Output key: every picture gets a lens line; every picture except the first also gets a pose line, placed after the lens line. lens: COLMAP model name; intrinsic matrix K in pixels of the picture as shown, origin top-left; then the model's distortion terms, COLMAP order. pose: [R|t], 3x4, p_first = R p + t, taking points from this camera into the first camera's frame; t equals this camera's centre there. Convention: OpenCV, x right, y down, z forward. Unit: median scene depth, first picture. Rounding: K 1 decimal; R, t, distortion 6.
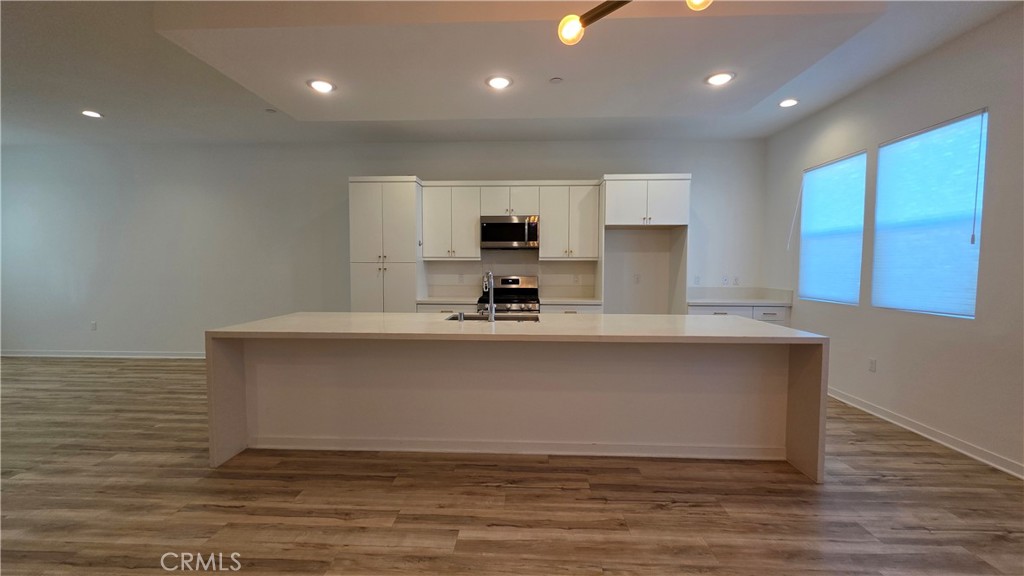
lens RADIAL K [[408.5, 0, 507.7], [0, 408.5, 288.1], [0, 0, 1]] dist [-0.000431, 0.000029]
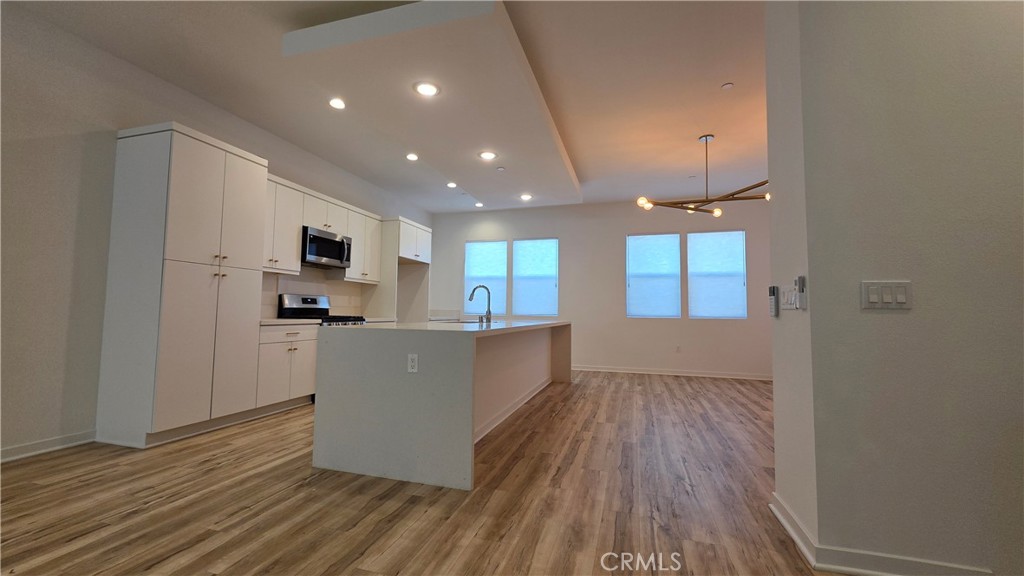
lens RADIAL K [[408.5, 0, 510.8], [0, 408.5, 285.5], [0, 0, 1]] dist [-0.000431, 0.000029]
pose [[0.245673, 0.064827, 0.967183, -1.412450], [0.038008, 0.996350, -0.076436, 0.067433], [-0.968607, 0.055538, 0.242312, 0.614502]]
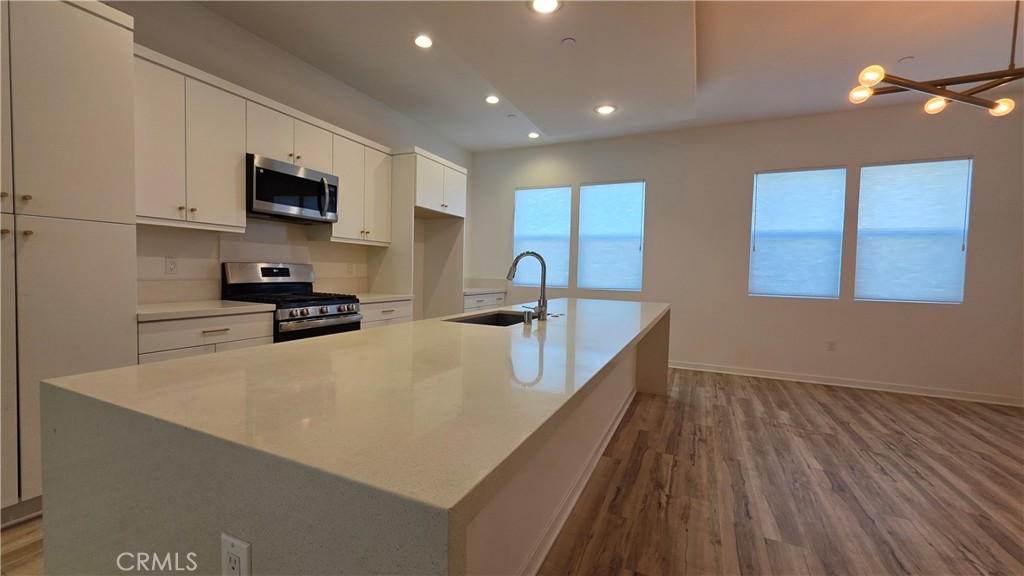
lens RADIAL K [[408.5, 0, 512.1], [0, 408.5, 288.4], [0, 0, 1]] dist [-0.000431, 0.000029]
pose [[0.378022, -0.031450, 0.925262, -0.785127], [0.024467, 0.999413, 0.023975, 0.004365], [-0.925473, 0.013576, 0.378570, 0.799811]]
